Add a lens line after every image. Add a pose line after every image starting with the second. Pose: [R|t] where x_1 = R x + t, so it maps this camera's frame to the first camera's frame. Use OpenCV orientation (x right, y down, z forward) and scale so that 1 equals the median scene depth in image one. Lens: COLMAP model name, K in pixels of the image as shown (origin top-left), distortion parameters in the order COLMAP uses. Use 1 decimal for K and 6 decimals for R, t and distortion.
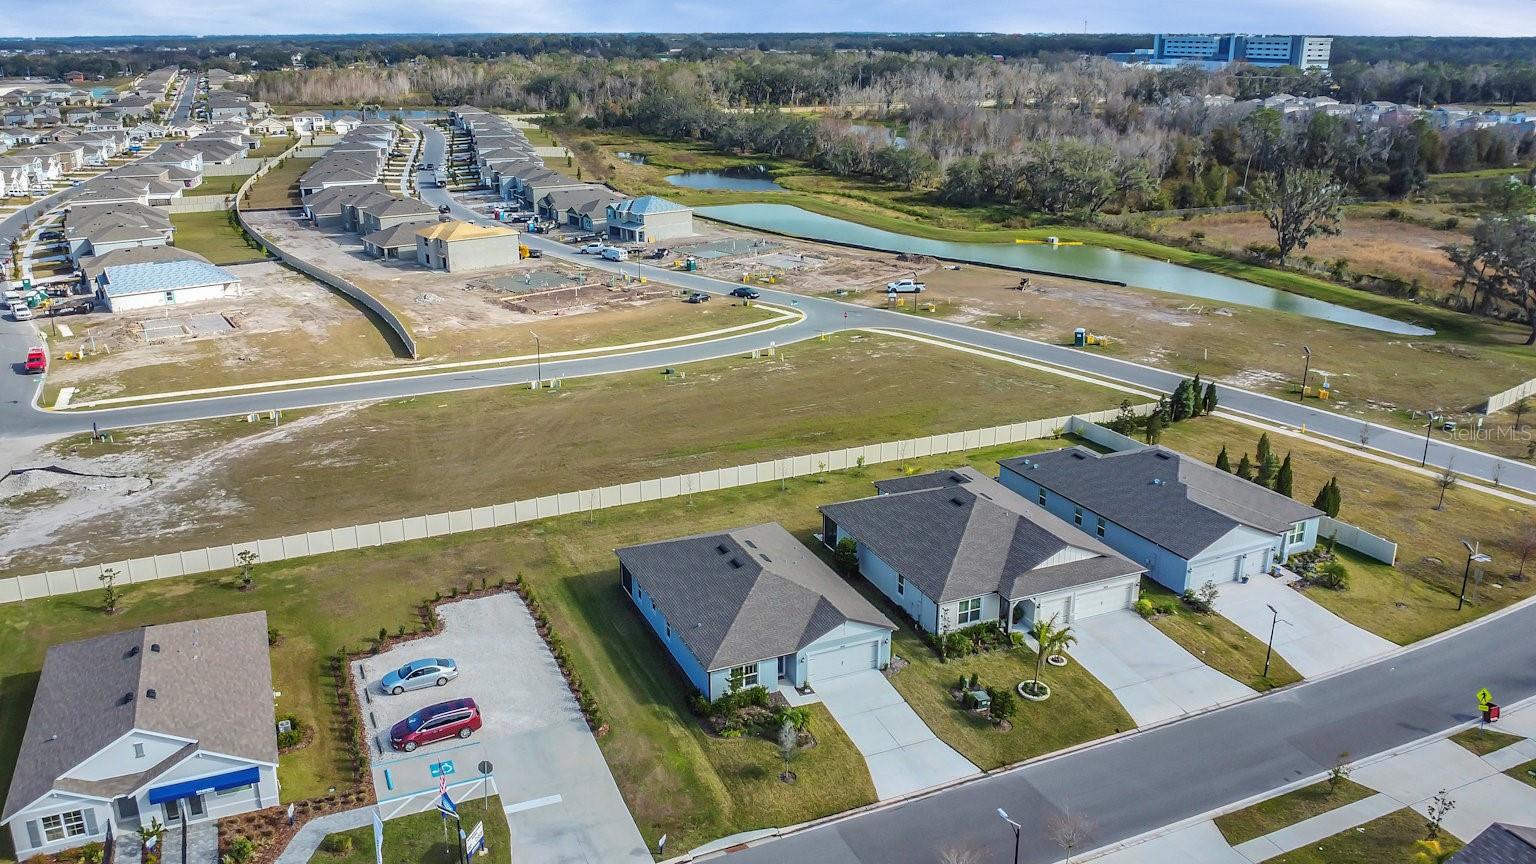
lens RADIAL K [[1191.7, 0, 772.8], [0, 1191.7, 432.7], [0, 0, 1]] dist [-0.016258, -0.008266]
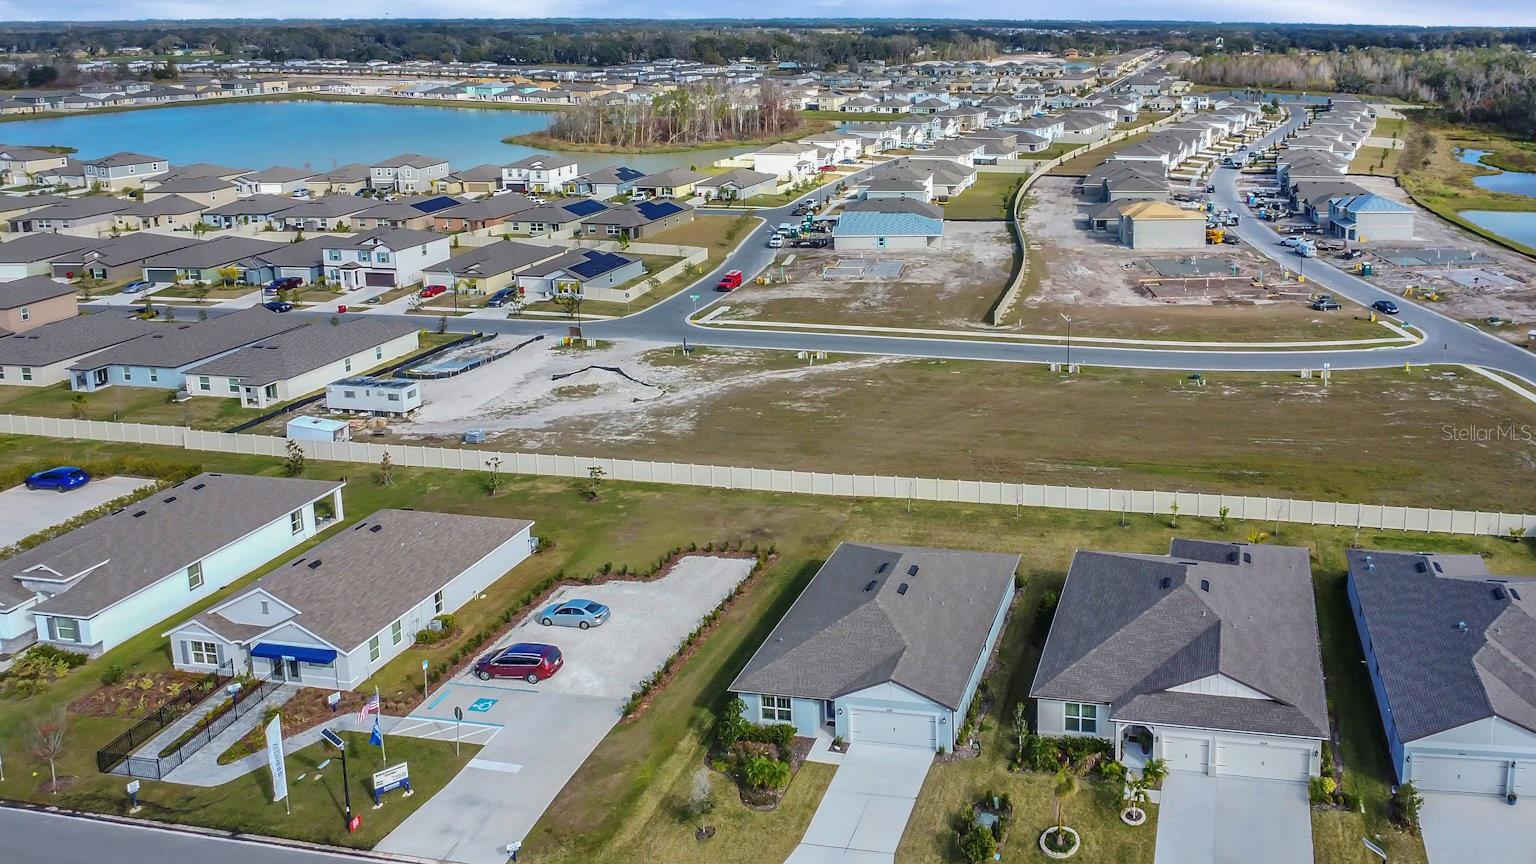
lens RADIAL K [[1191.7, 0, 768.7], [0, 1191.7, 429.7], [0, 0, 1]] dist [-0.016258, -0.008266]
pose [[0.845429, 0.188059, -0.499884, 0.262103], [-0.178617, 0.981621, 0.067205, -0.039242], [0.503335, 0.032471, 0.863481, 0.163588]]
